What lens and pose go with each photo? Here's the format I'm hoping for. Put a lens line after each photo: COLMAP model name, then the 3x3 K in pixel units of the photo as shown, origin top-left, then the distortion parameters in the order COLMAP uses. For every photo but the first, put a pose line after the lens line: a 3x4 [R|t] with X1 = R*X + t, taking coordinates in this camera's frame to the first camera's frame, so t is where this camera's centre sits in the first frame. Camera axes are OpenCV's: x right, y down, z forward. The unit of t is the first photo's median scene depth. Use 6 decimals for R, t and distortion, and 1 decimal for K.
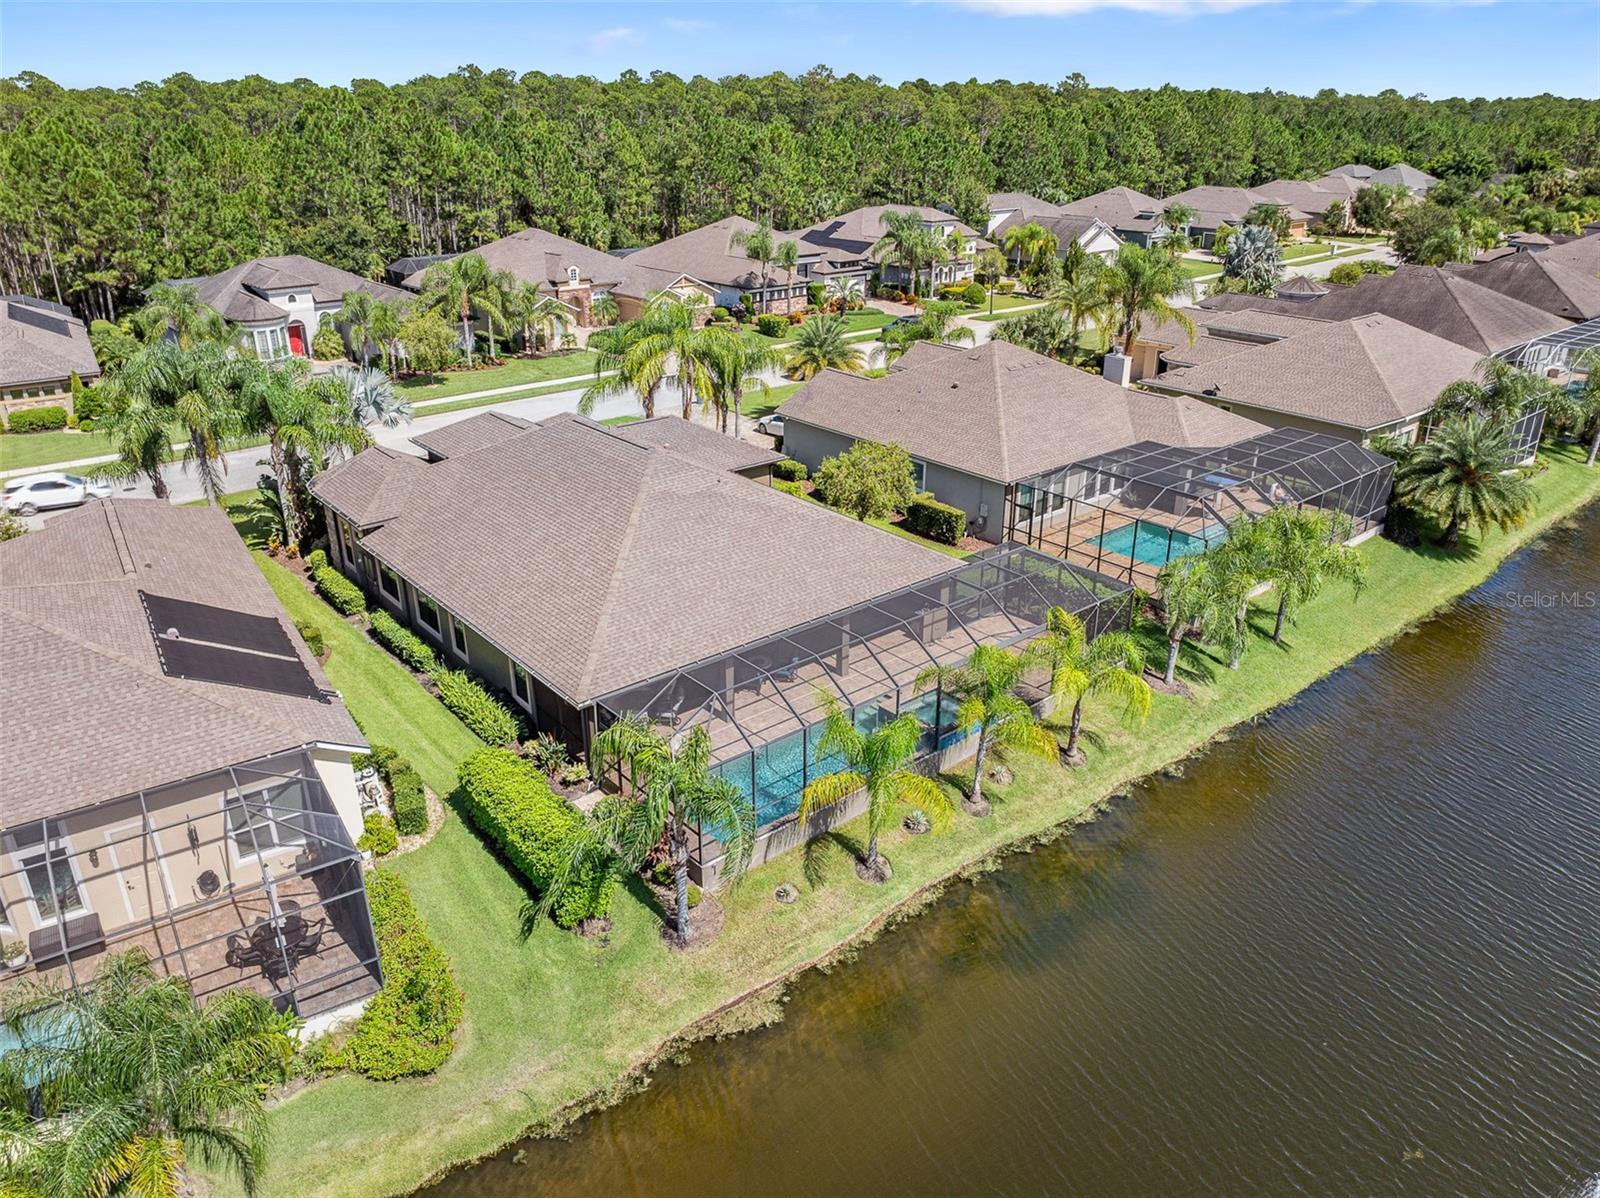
lens RADIAL K [[1115.2, 0, 797.5], [0, 1115.2, 597.1], [0, 0, 1]] dist [-0.043529, 0.005506]
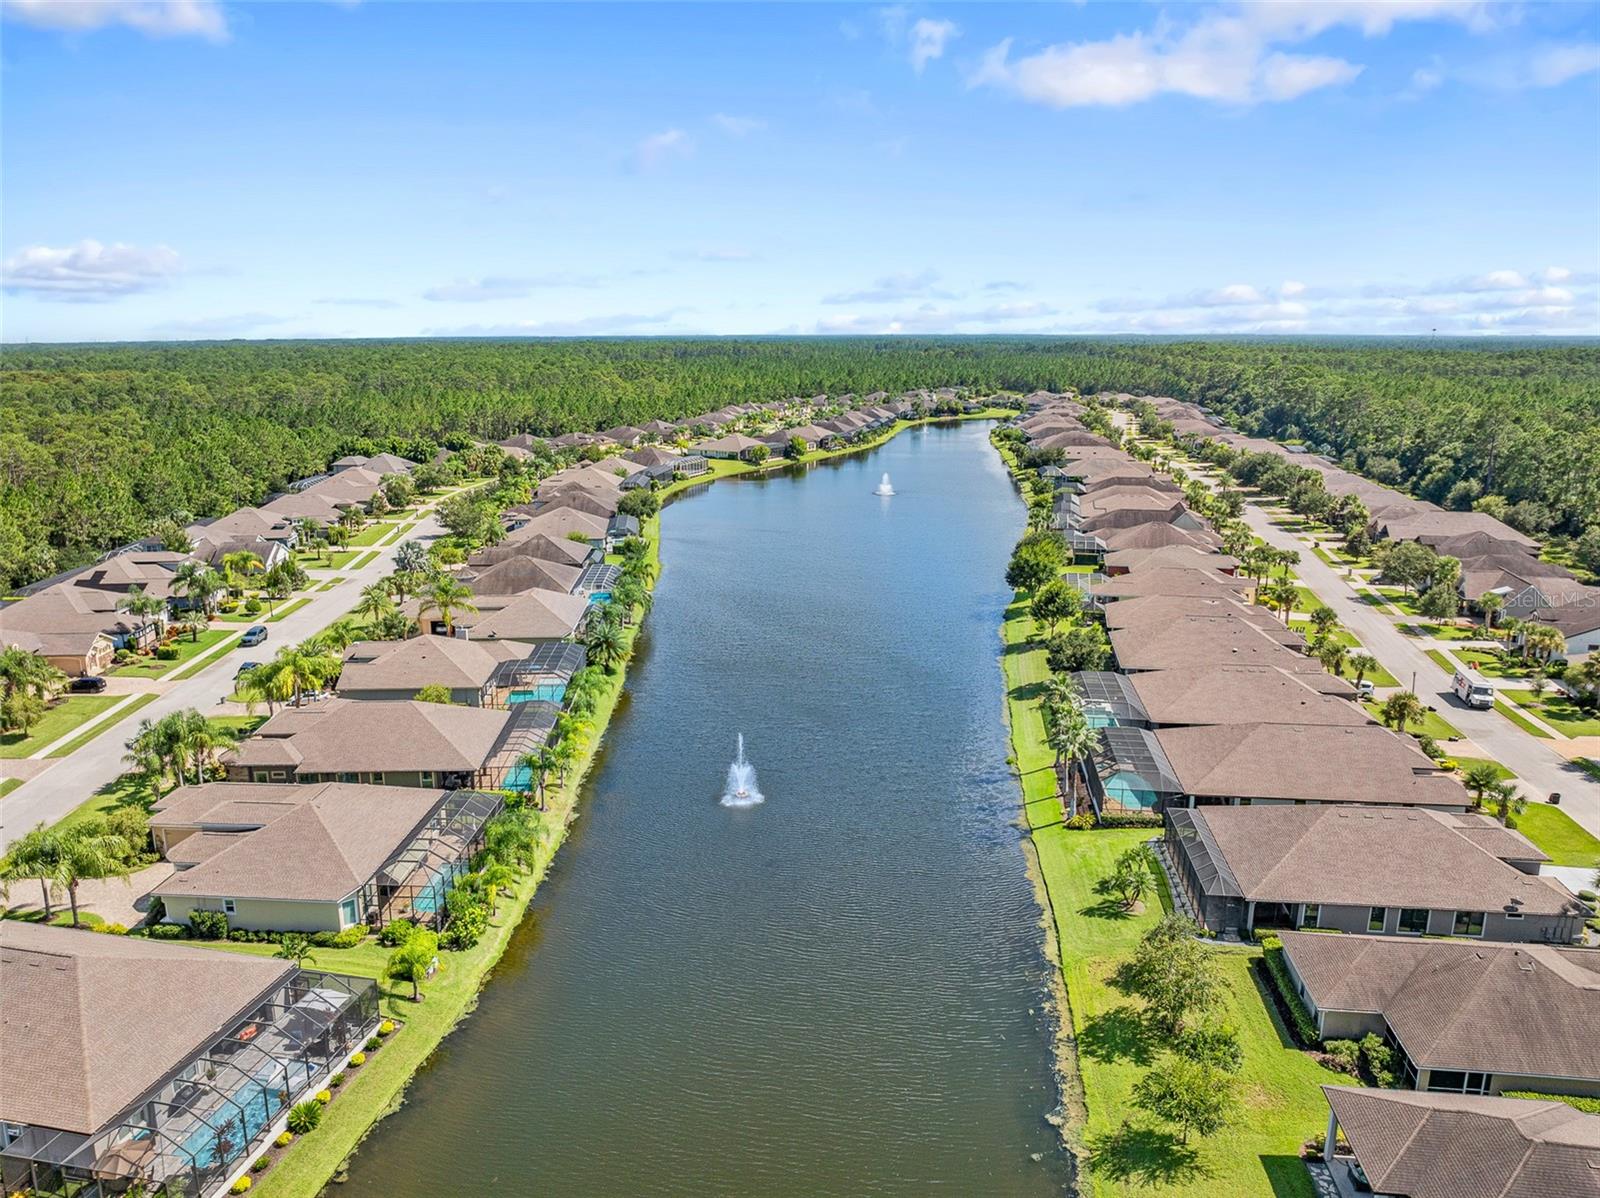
lens RADIAL K [[1115.2, 0, 801.9], [0, 1115.2, 607.3], [0, 0, 1]] dist [-0.043529, 0.005506]
pose [[0.590477, -0.188079, 0.784833, -1.779940], [0.320886, 0.947007, -0.014479, -0.002691], [-0.740519, 0.260392, 0.619538, -1.563467]]
